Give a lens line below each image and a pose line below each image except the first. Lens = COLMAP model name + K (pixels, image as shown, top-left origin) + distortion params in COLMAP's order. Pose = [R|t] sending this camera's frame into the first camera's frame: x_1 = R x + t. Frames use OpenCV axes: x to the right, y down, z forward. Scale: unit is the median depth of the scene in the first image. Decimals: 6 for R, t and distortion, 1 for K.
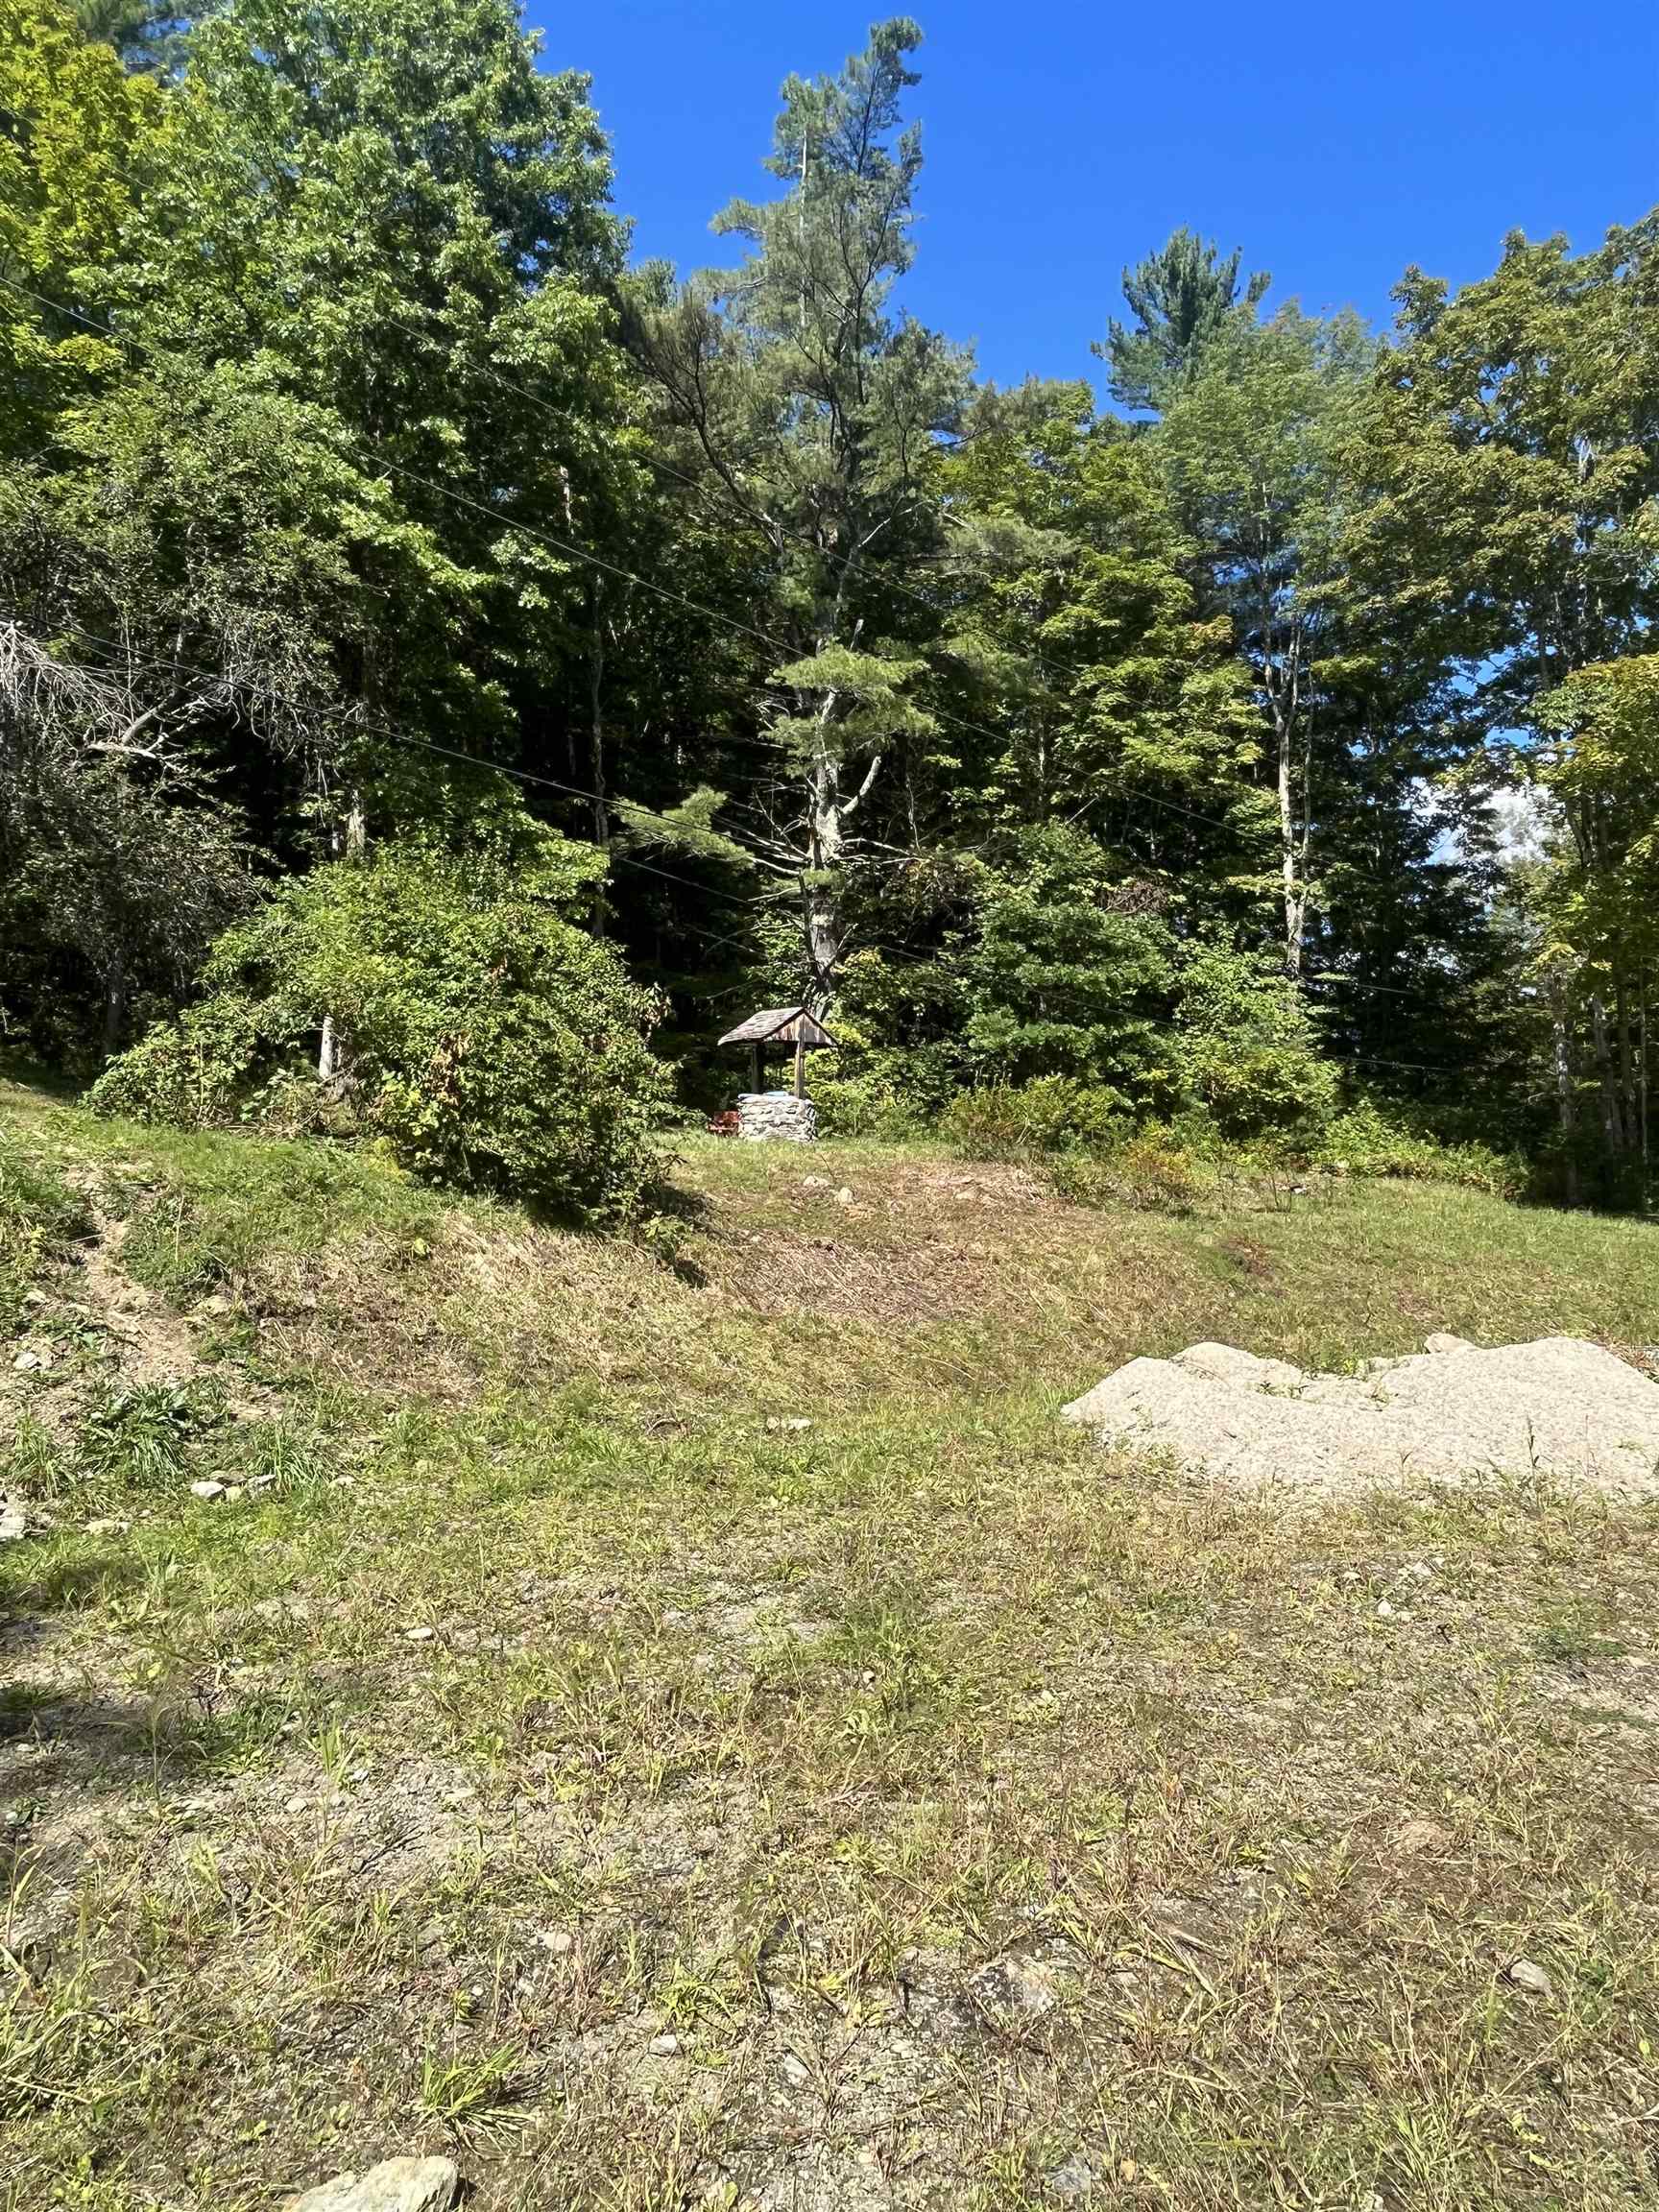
lens RADIAL K [[1415.3, 0, 830.4], [0, 1415.3, 1113.8], [0, 0, 1]] dist [0.003150, -0.002733]
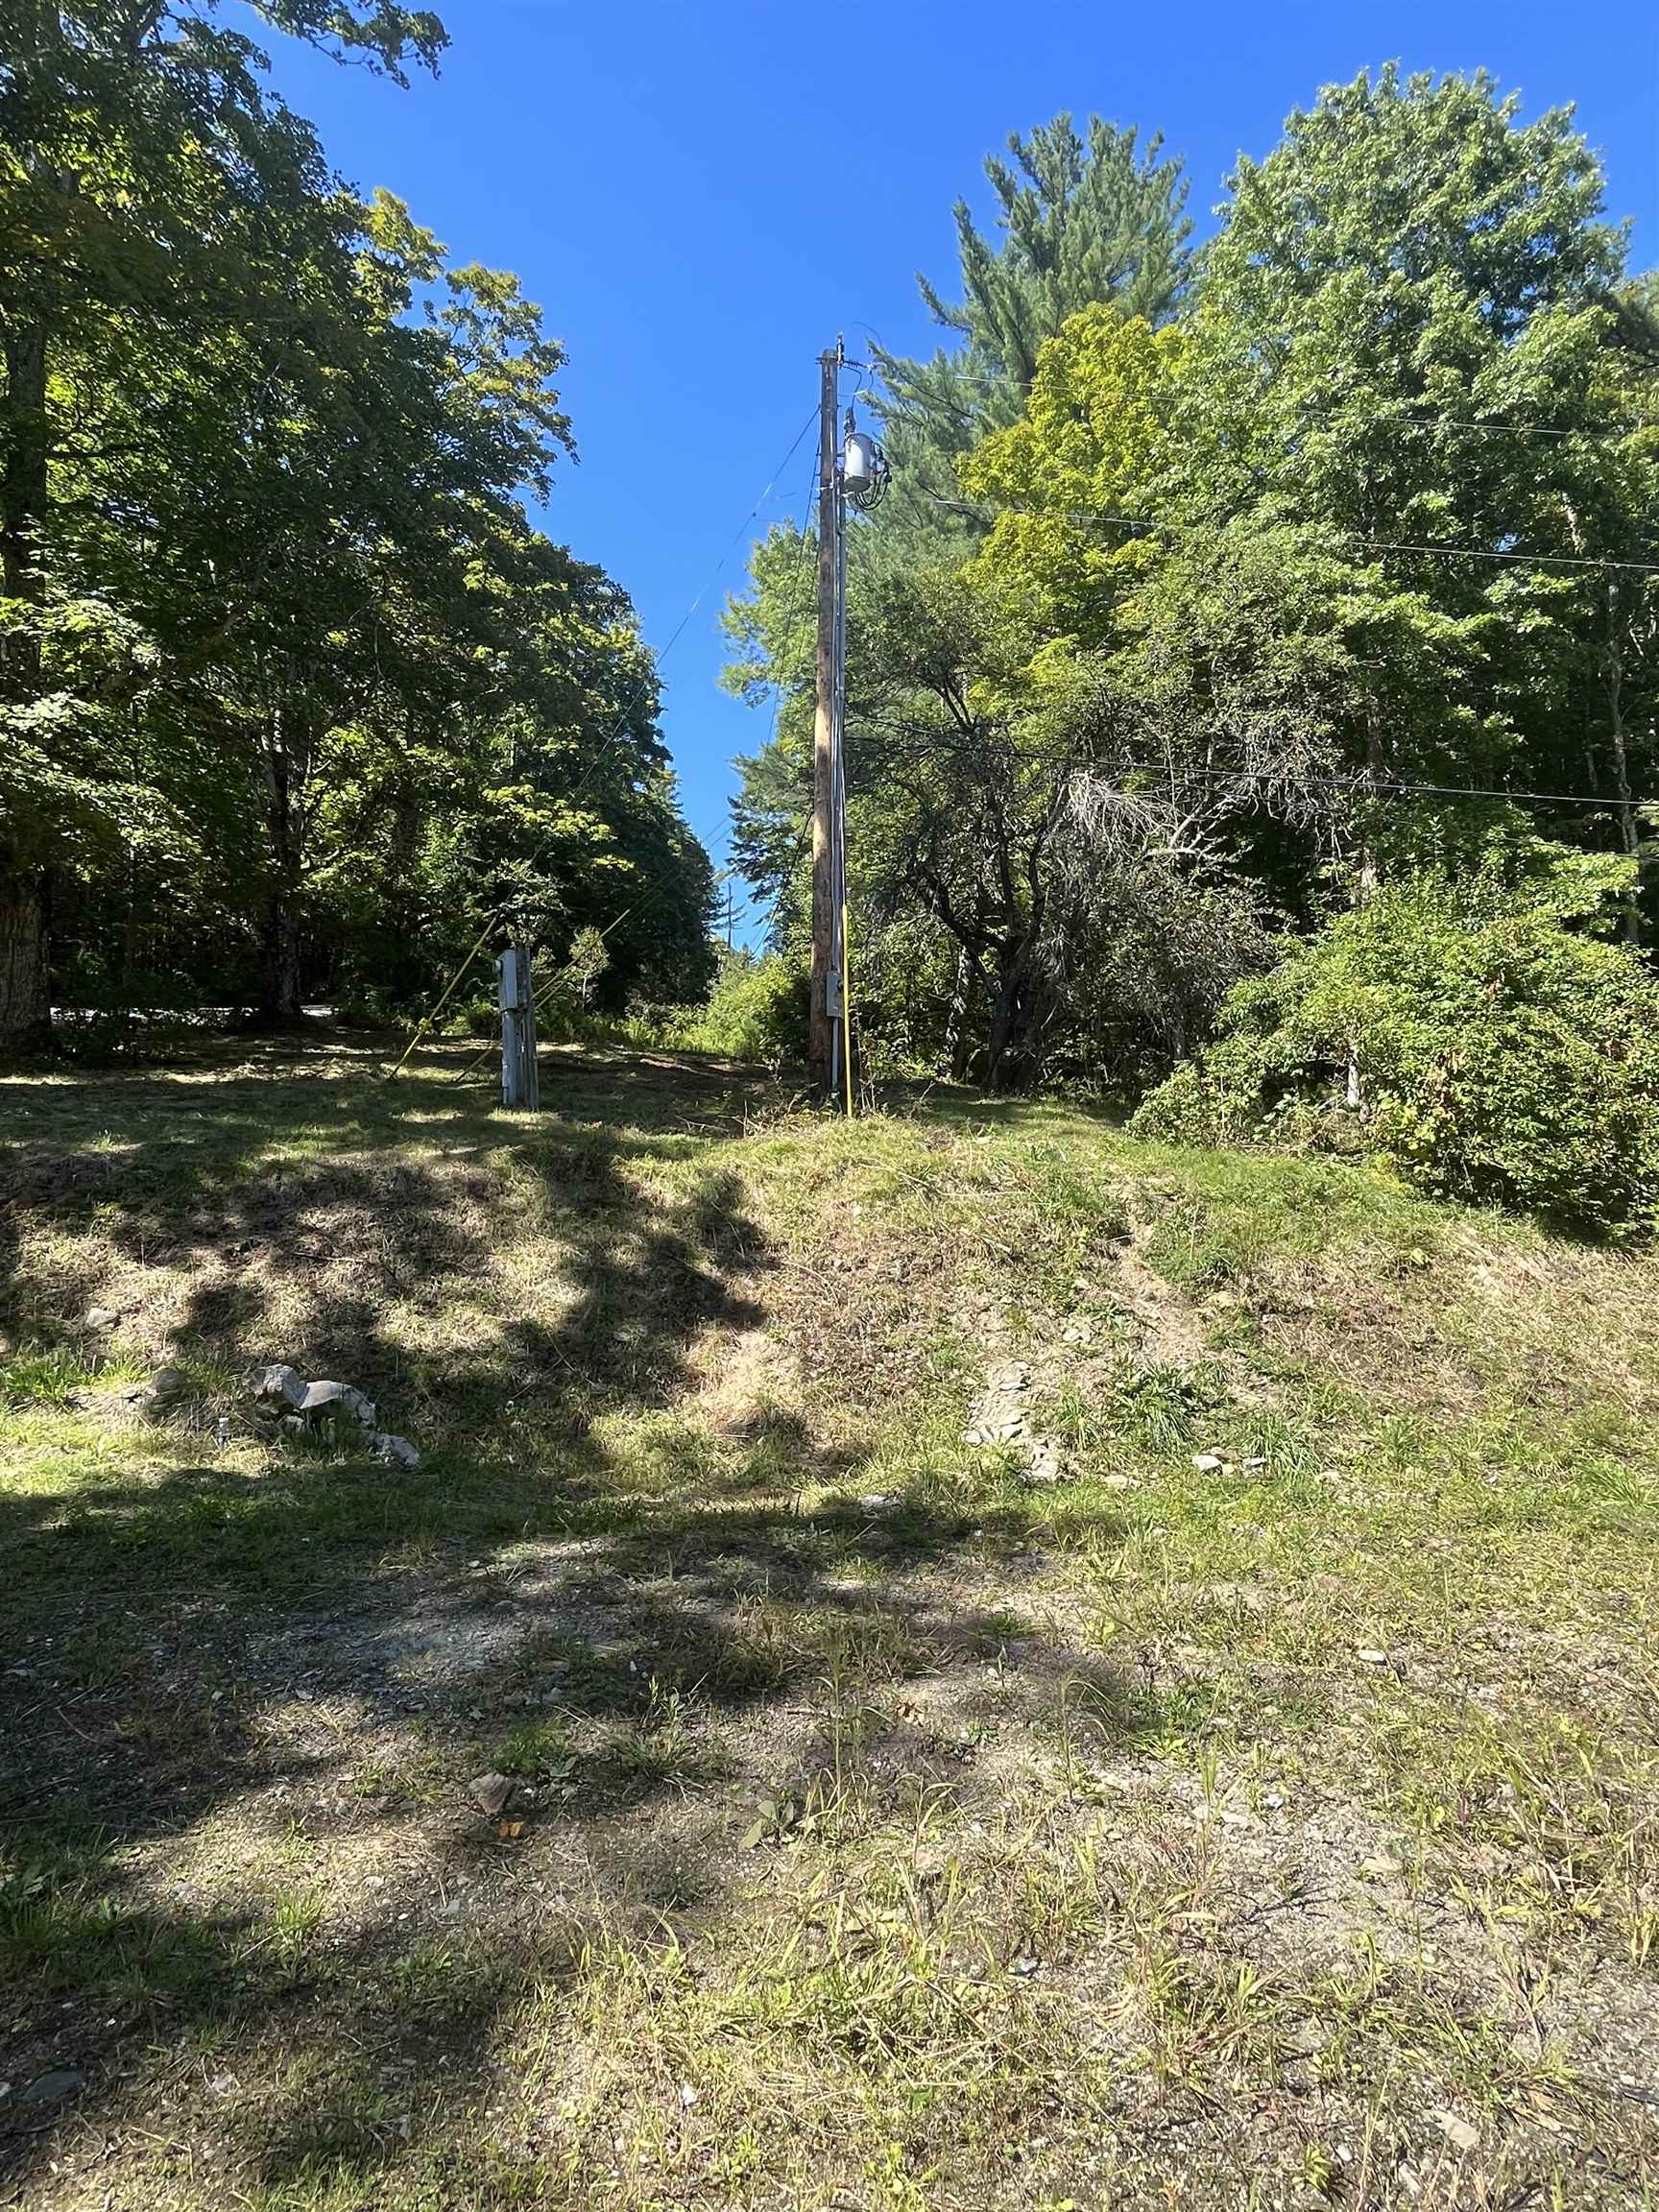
lens RADIAL K [[1179.3, 0, 822.3], [0, 1179.3, 1112.4], [0, 0, 1]] dist [-0.010842, 0.002844]
pose [[0.710285, -0.044530, -0.702504, 0.009576], [0.027598, 0.998991, -0.035419, 0.005646], [0.703373, 0.005770, 0.710797, 0.065635]]
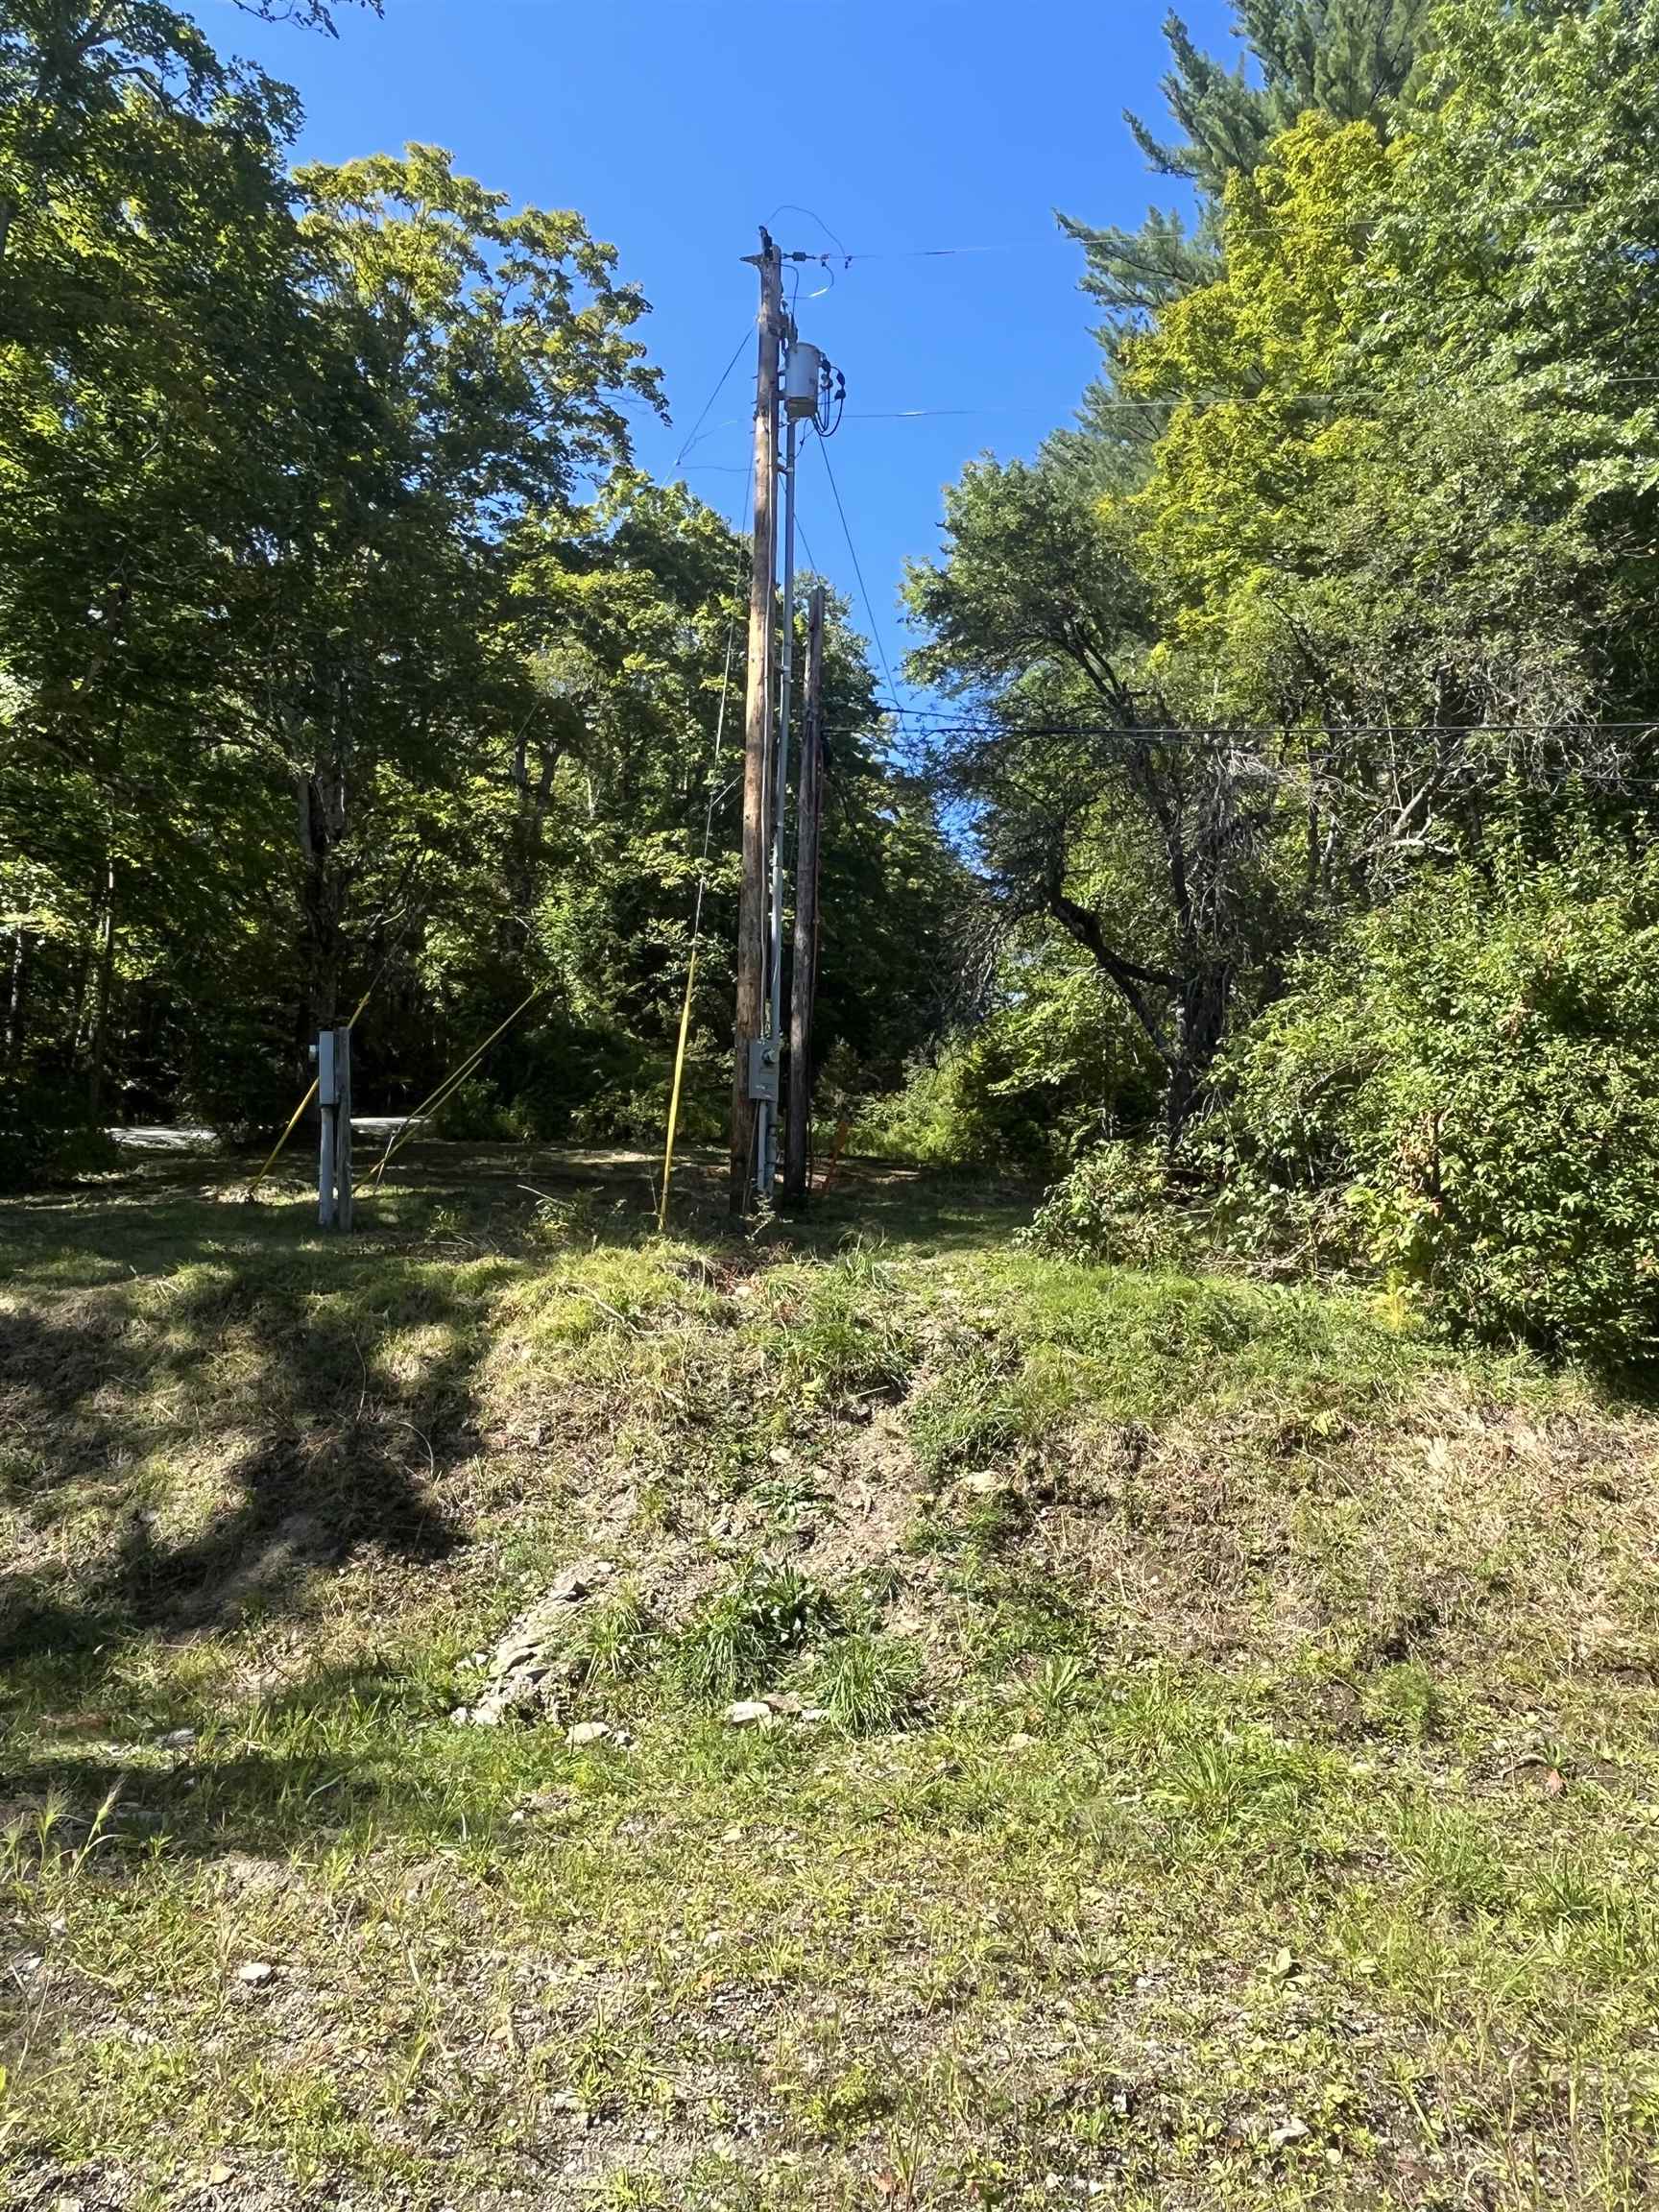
lens RADIAL K [[1592.5, 0, 841.4], [0, 1592.5, 1113.1], [0, 0, 1]] dist [0.002694, 0.002807]
pose [[0.519940, -0.122973, -0.845305, 0.228837], [0.036528, 0.991879, -0.121828, 0.024932], [0.853421, 0.032466, 0.520209, 0.330772]]
